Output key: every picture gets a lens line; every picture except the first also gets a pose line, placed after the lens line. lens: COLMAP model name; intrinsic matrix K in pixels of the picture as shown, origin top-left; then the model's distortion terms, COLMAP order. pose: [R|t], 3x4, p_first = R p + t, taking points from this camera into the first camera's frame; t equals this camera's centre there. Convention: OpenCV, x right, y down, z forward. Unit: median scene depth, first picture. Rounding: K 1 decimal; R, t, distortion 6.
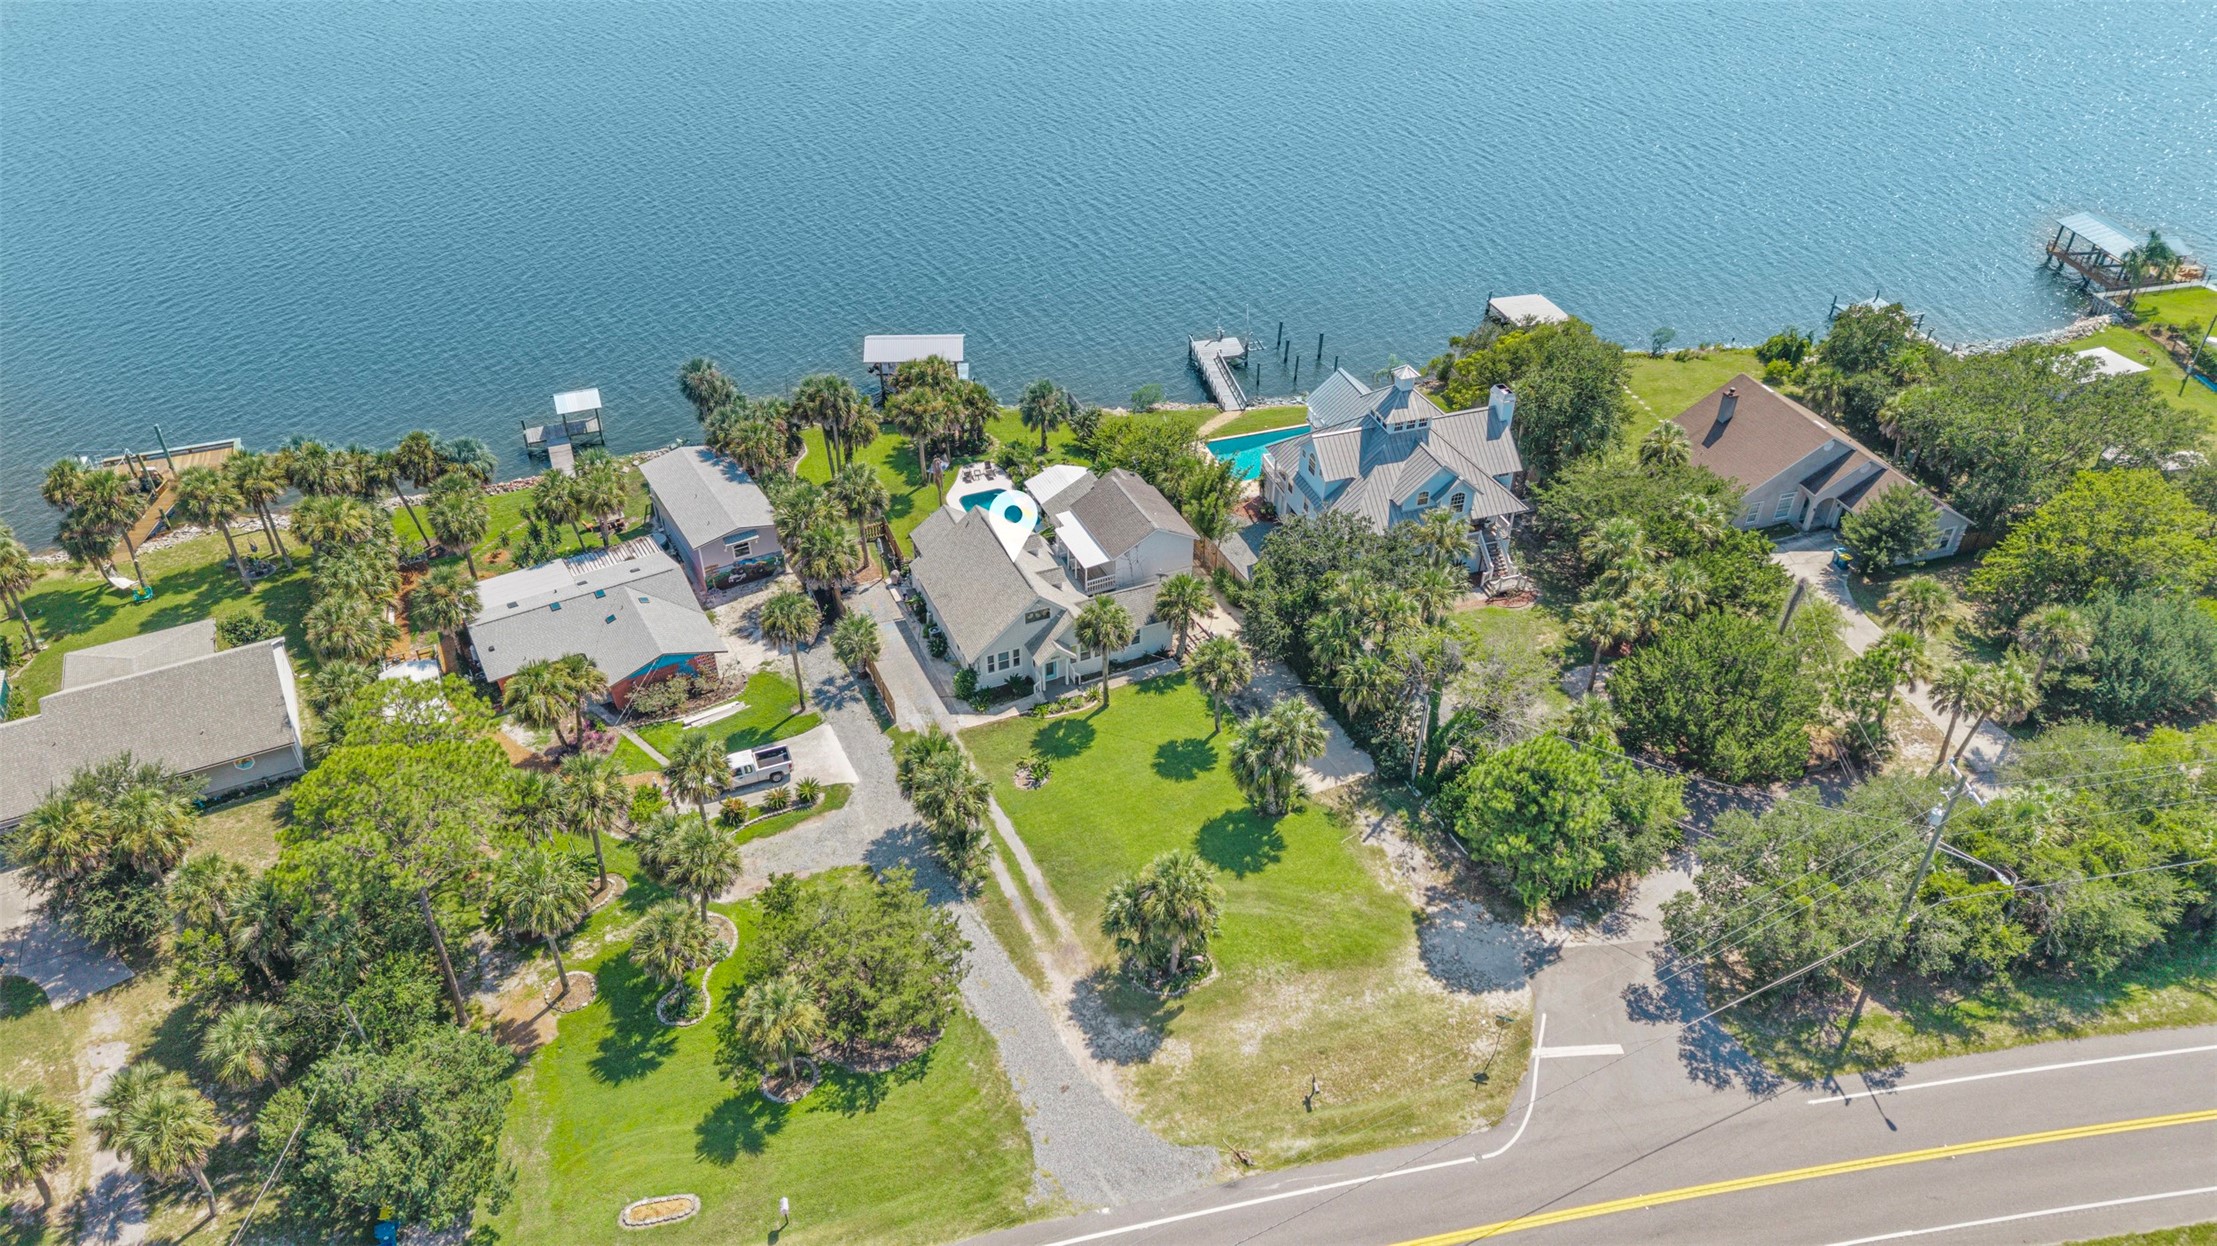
lens RADIAL K [[1507.2, 0, 1090.9], [0, 1507.2, 624.0], [0, 0, 1]] dist [0.175004, -0.001873]
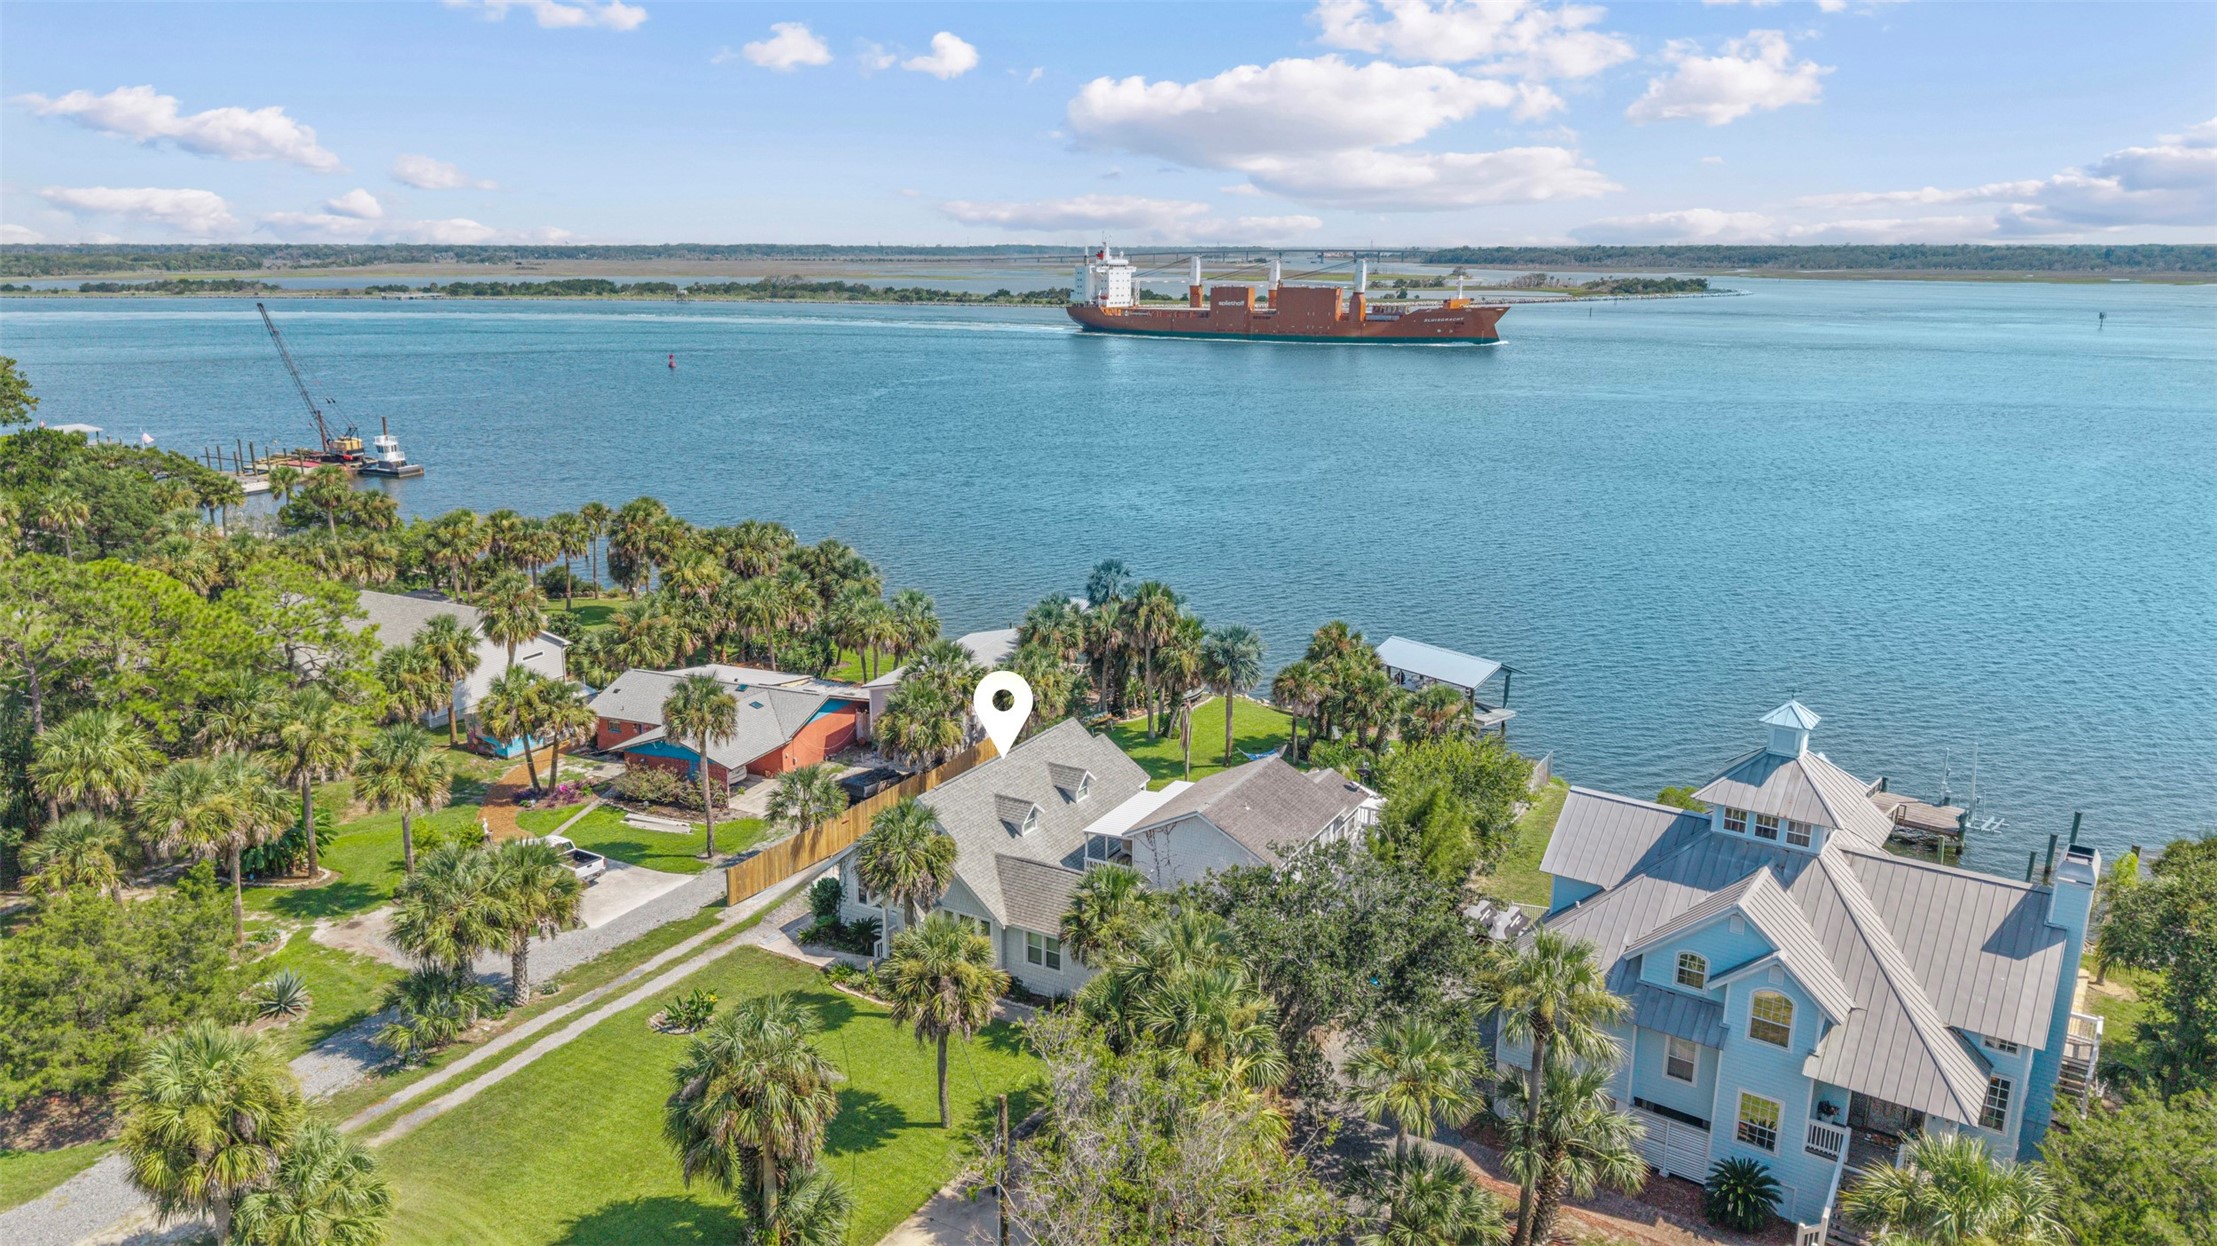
lens RADIAL K [[1491.2, 0, 1091.9], [0, 1491.2, 619.7], [0, 0, 1]] dist [0.028353, -0.031832]
pose [[0.593479, 0.199257, -0.779794, 0.470563], [-0.474786, 0.869008, -0.139292, -0.031438], [0.649893, 0.452903, 0.610343, 0.630540]]
